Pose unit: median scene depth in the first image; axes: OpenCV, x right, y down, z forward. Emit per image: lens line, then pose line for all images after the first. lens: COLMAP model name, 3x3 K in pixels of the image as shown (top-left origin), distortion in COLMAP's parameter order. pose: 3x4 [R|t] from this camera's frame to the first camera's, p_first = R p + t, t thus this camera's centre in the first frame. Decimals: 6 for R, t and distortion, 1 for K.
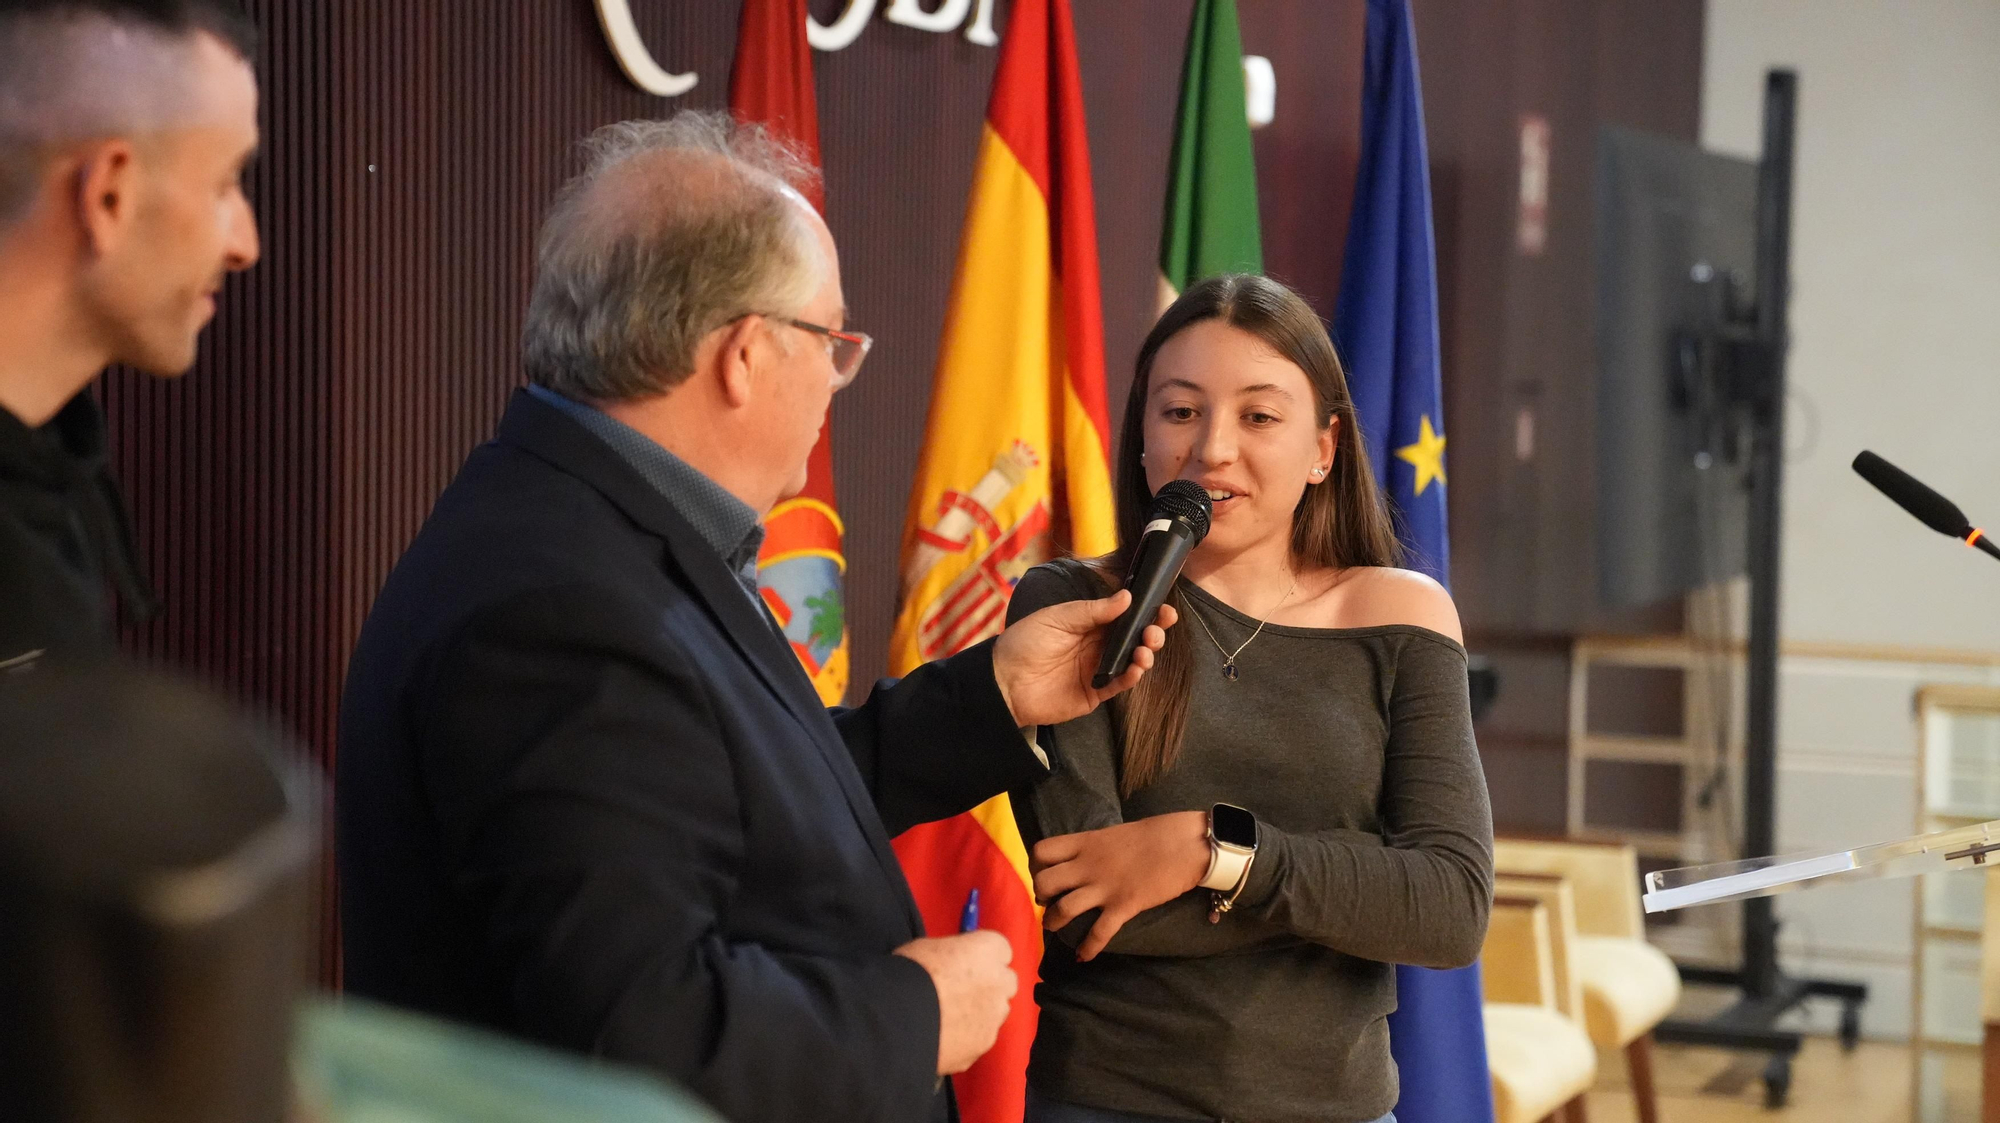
lens RADIAL K [[4083.4, 0, 993.0], [0, 4083.4, 553.0], [0, 0, 1]] dist [0.058422, 0.000000]
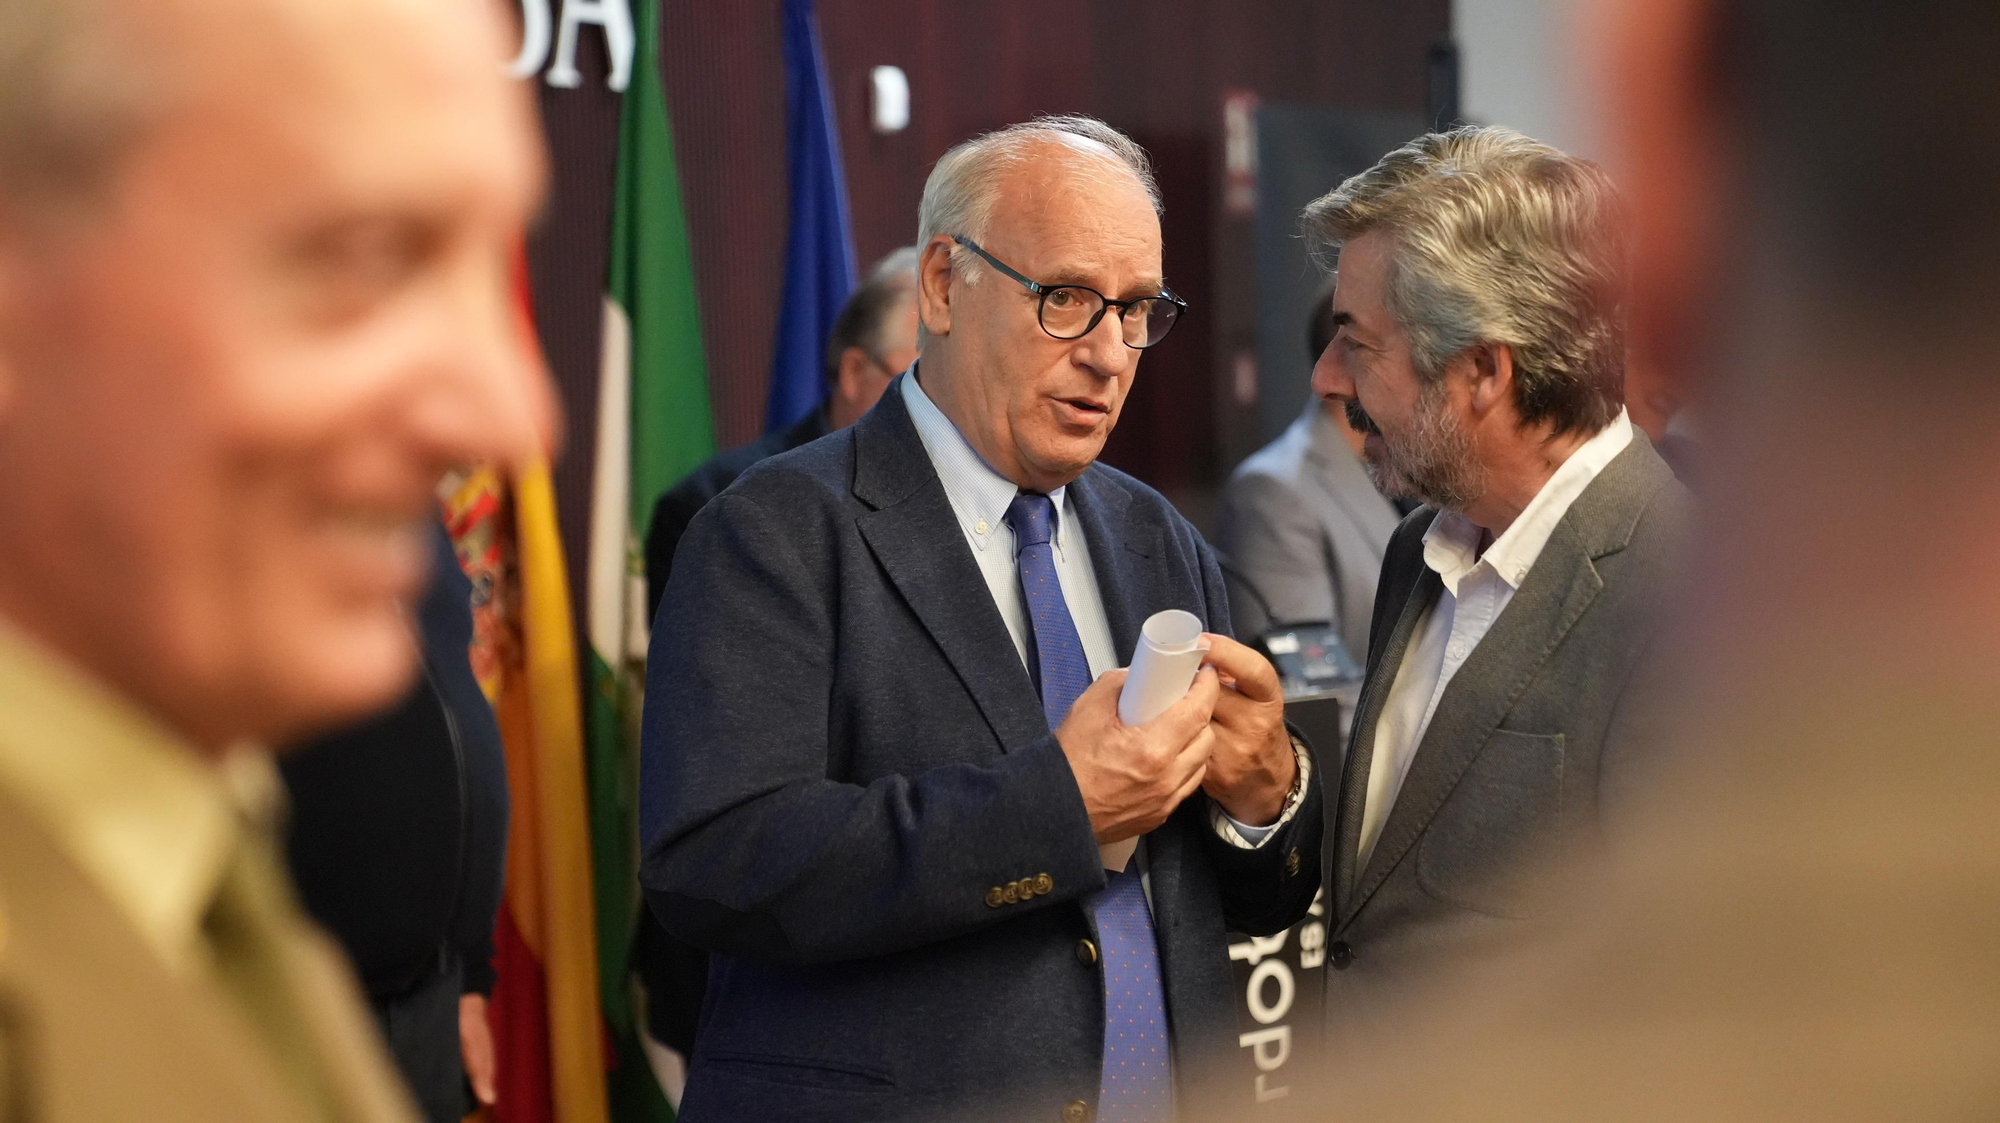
lens RADIAL K [[4083.4, 0, 1003.6], [0, 4083.4, 559.5], [0, 0, 1]] dist [0.058422, 0.000000]
pose [[0.998443, -0.041283, -0.037502, 0.193904], [0.041969, 0.998963, 0.017678, -0.005950], [0.036734, -0.019225, 0.999140, -0.188112]]
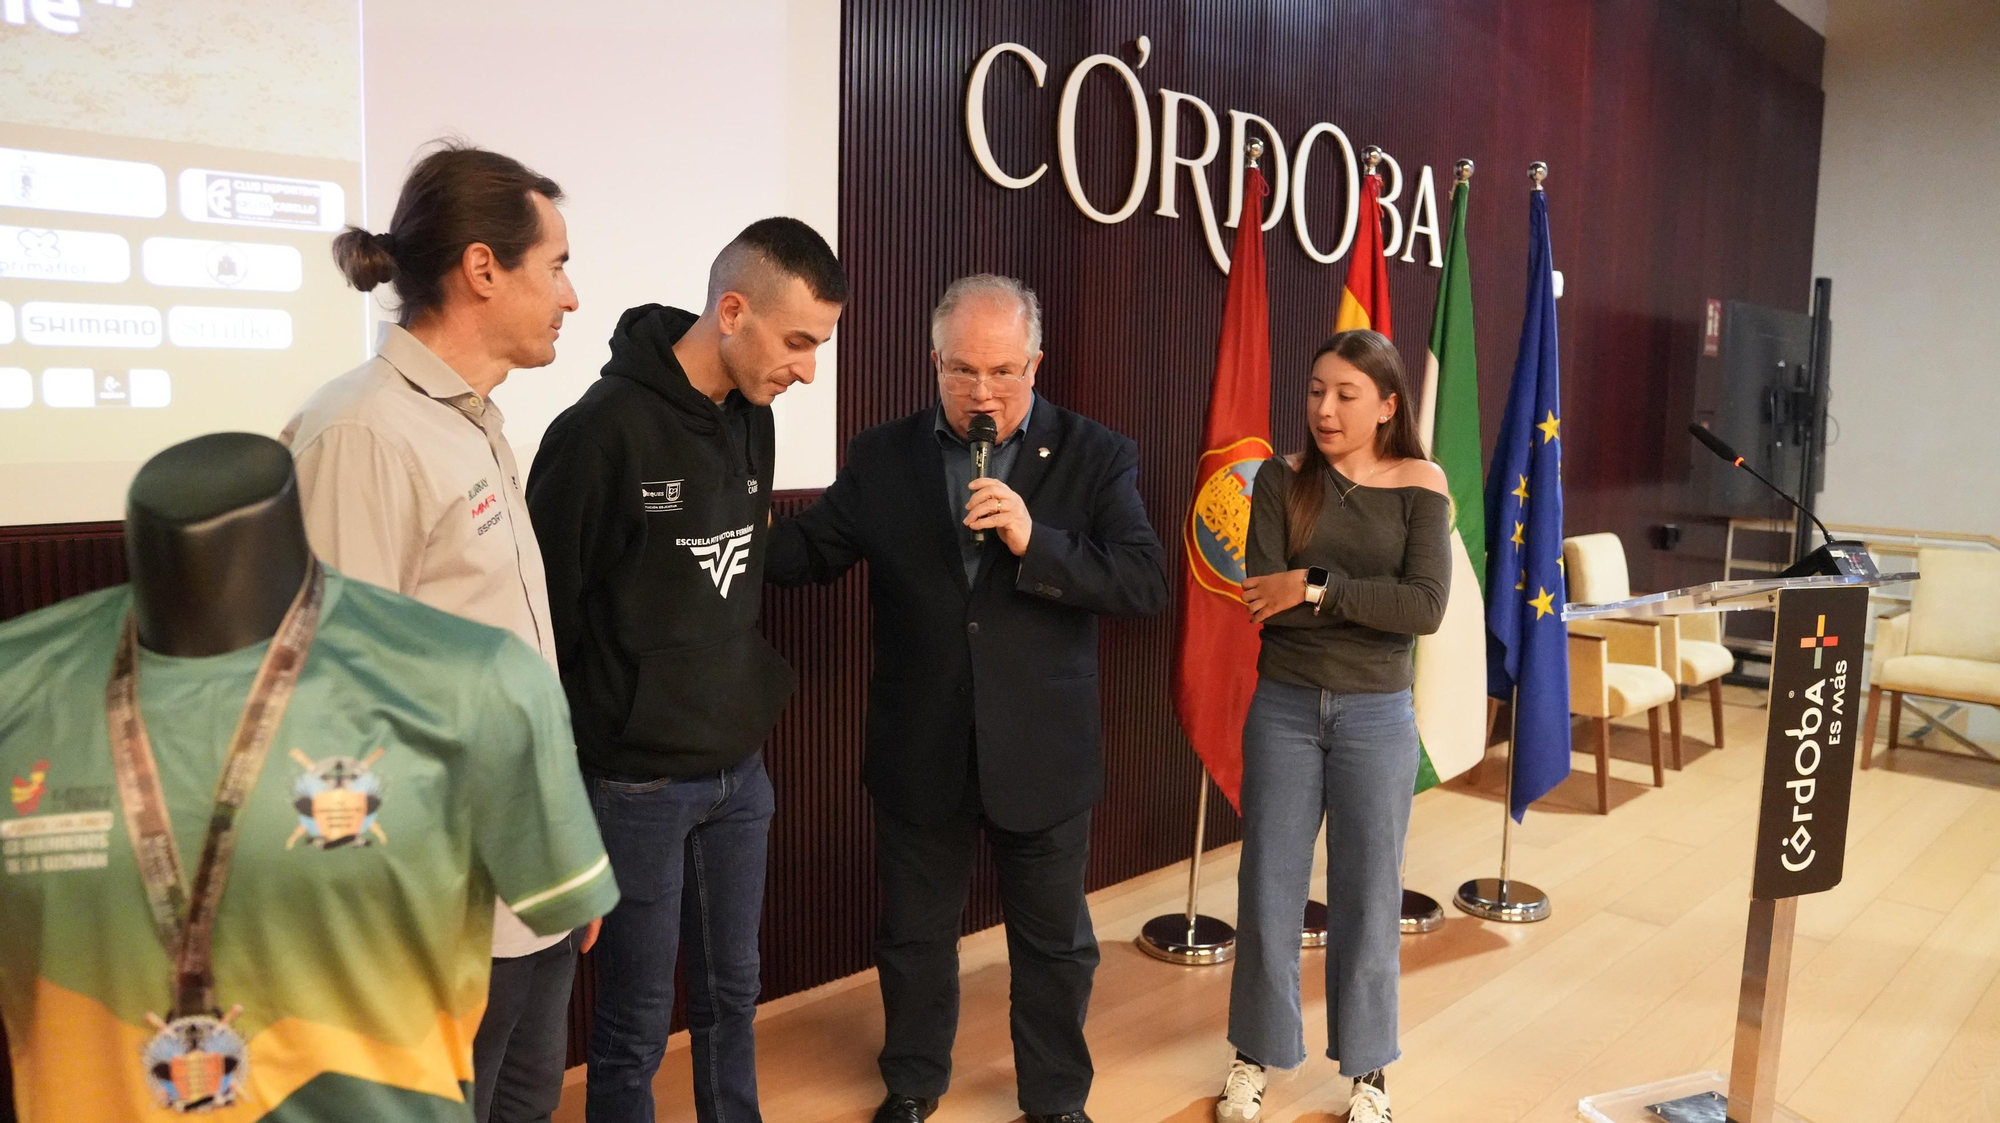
lens RADIAL K [[1417.5, 0, 1004.5], [0, 1417.5, 571.8], [0, 0, 1]] dist [-0.066602, 0.009318]
pose [[0.921605, 0.044147, -0.385611, 0.131182], [-0.019394, 0.997507, 0.067849, 0.010049], [0.387645, -0.055051, 0.920163, 0.143246]]
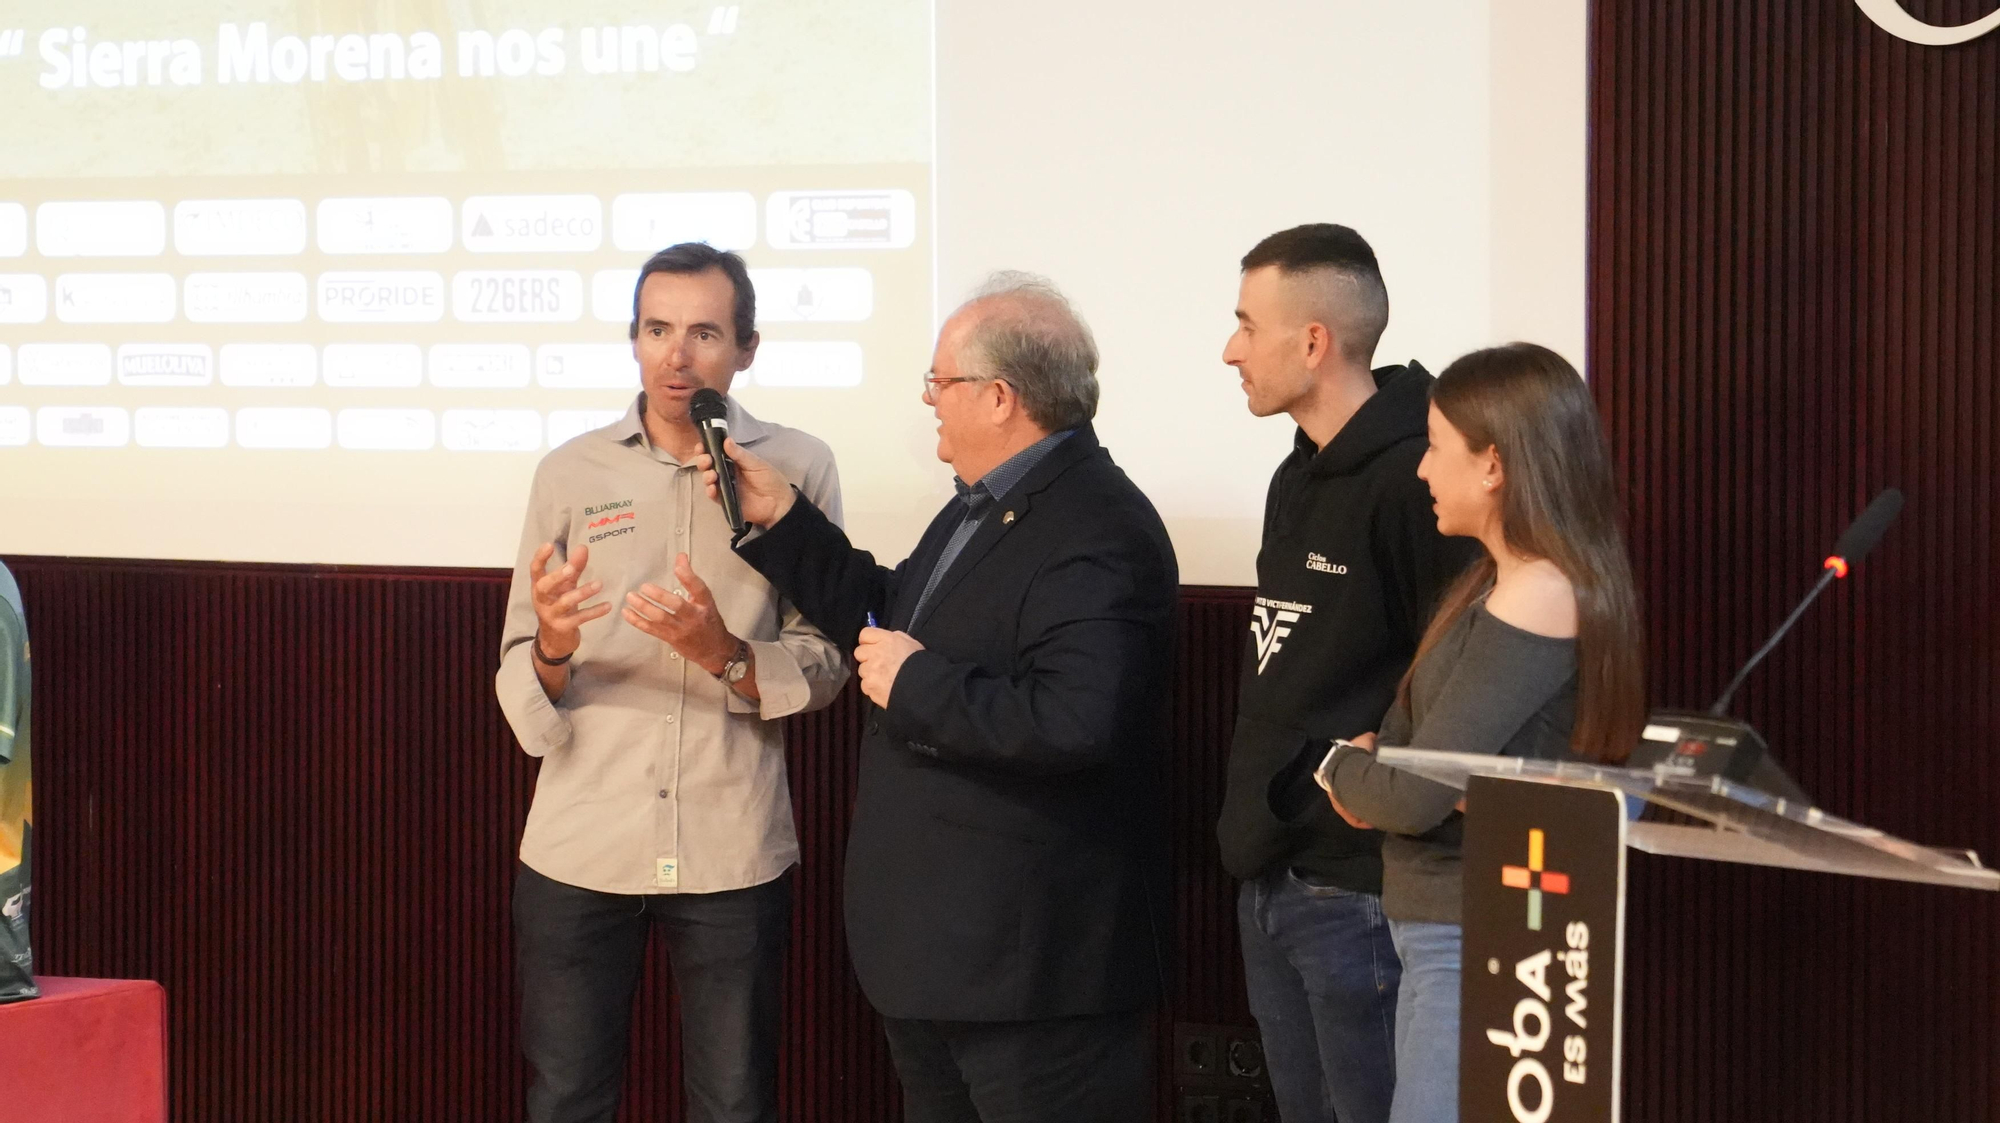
lens RADIAL K [[6167.5, 0, 998.7], [0, 6167.5, 574.0], [0, 0, 1]] dist [-0.068323, 0.000000]
pose [[-0.197836, 0.020365, -0.980024, 1.543152], [-0.051936, 0.998162, 0.031226, -0.033045], [0.978858, 0.057076, -0.196415, 0.911956]]
